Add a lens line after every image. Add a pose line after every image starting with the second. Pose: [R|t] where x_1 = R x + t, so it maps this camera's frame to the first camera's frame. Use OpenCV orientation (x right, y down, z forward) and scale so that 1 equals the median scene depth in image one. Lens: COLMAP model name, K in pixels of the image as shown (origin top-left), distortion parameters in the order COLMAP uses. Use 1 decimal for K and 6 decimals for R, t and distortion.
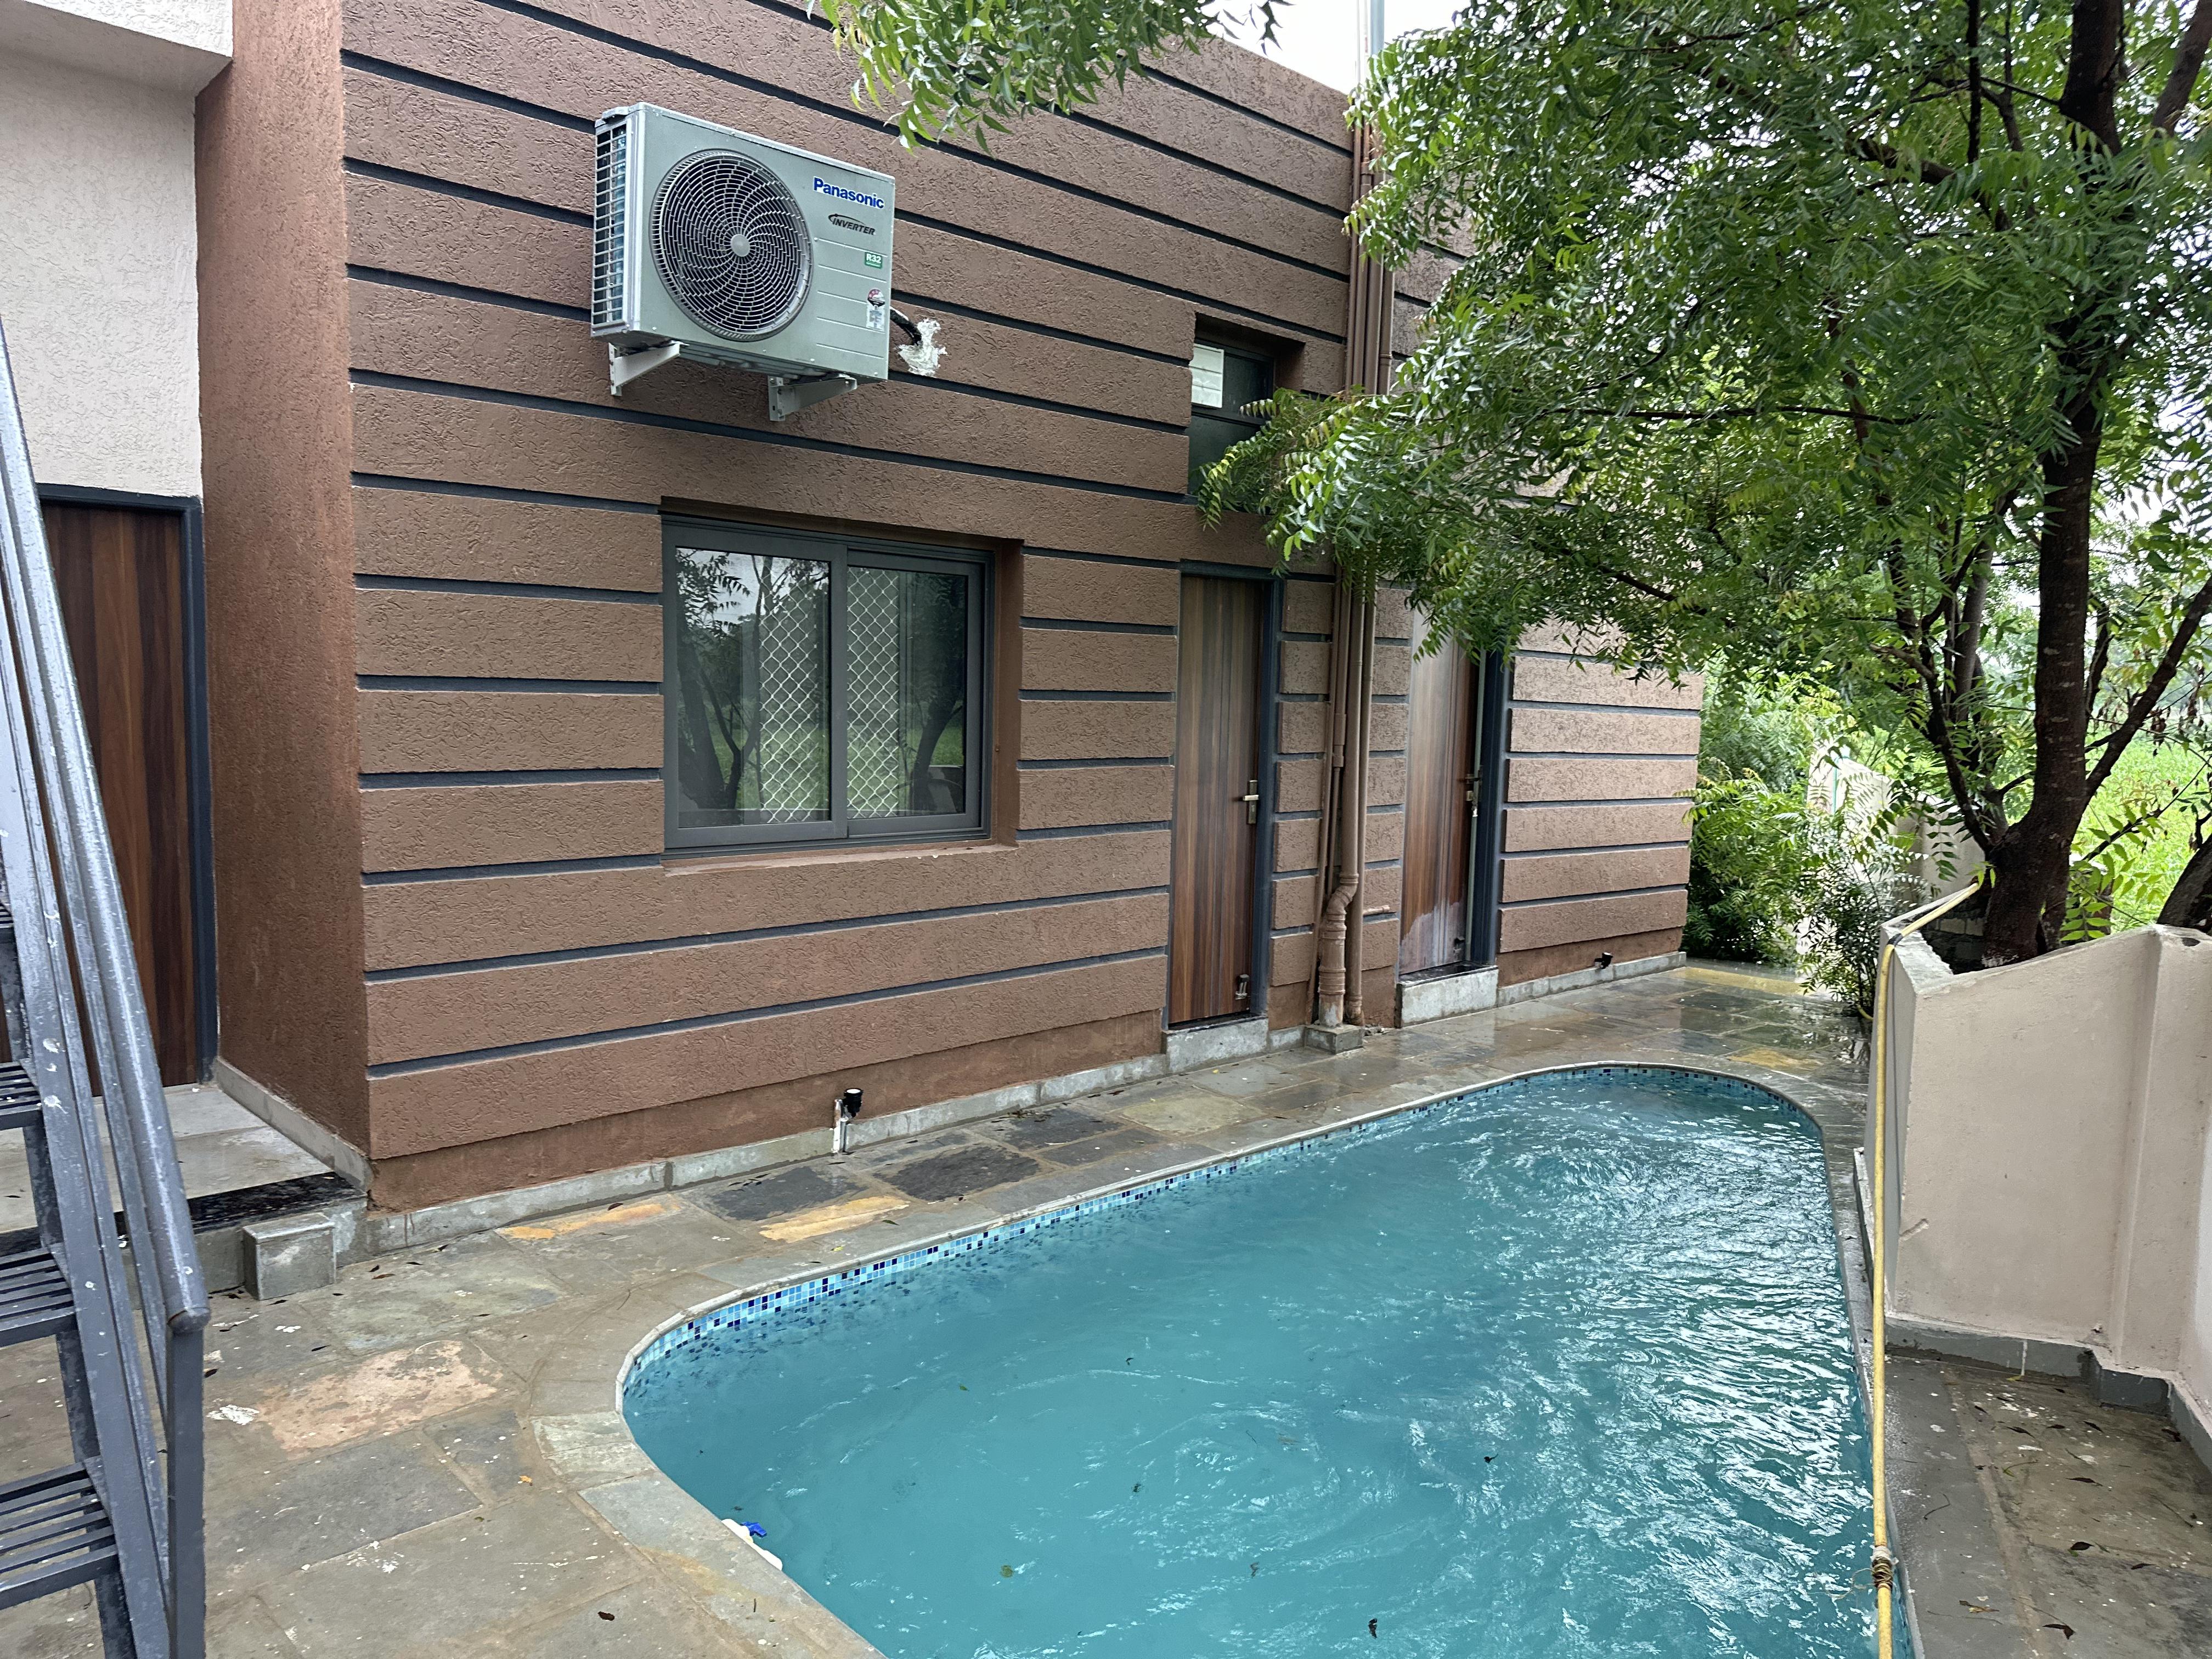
lens RADIAL K [[1561.5, 0, 1105.5], [0, 1561.5, 835.8], [0, 0, 1]] dist [0.092770, -0.024128]
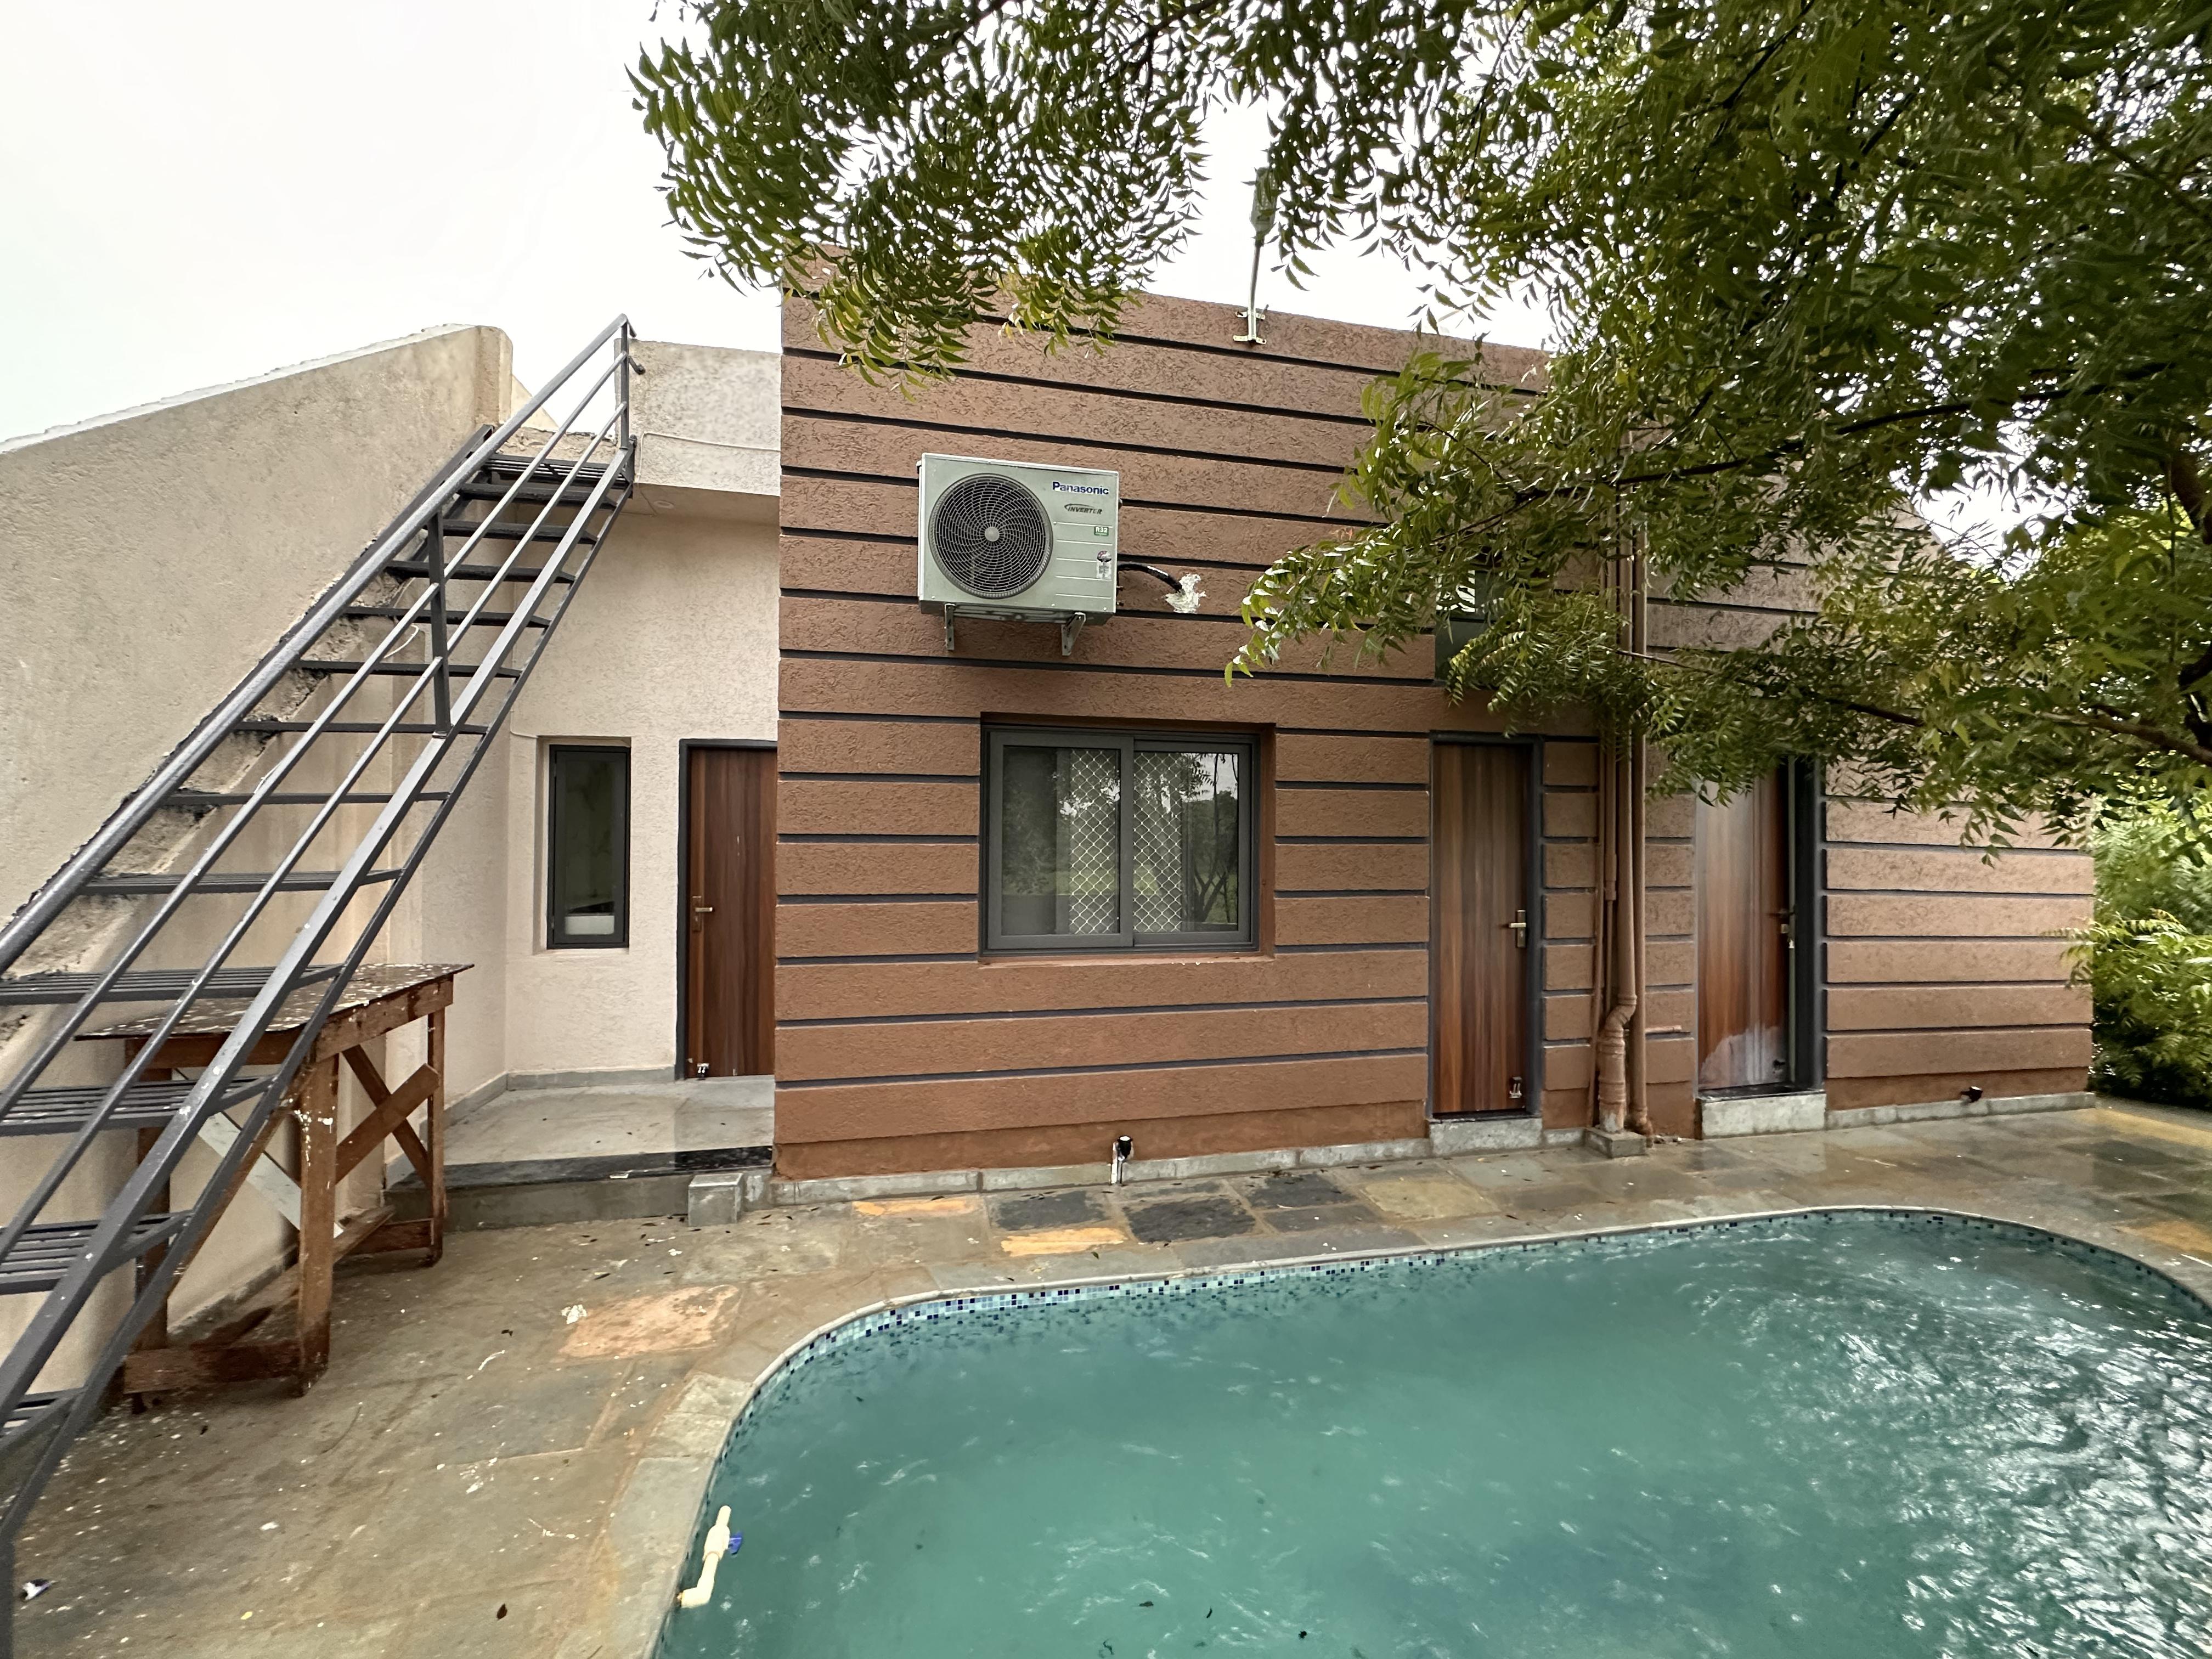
lens RADIAL K [[882.1, 0, 1111.7], [0, 882.1, 831.1], [0, 0, 1]] dist [0.001084, -0.001539]
pose [[0.852414, -0.027768, -0.522130, 0.214819], [-0.034665, 0.993391, -0.109423, -0.013301], [0.521717, 0.111373, 0.845818, 0.311662]]
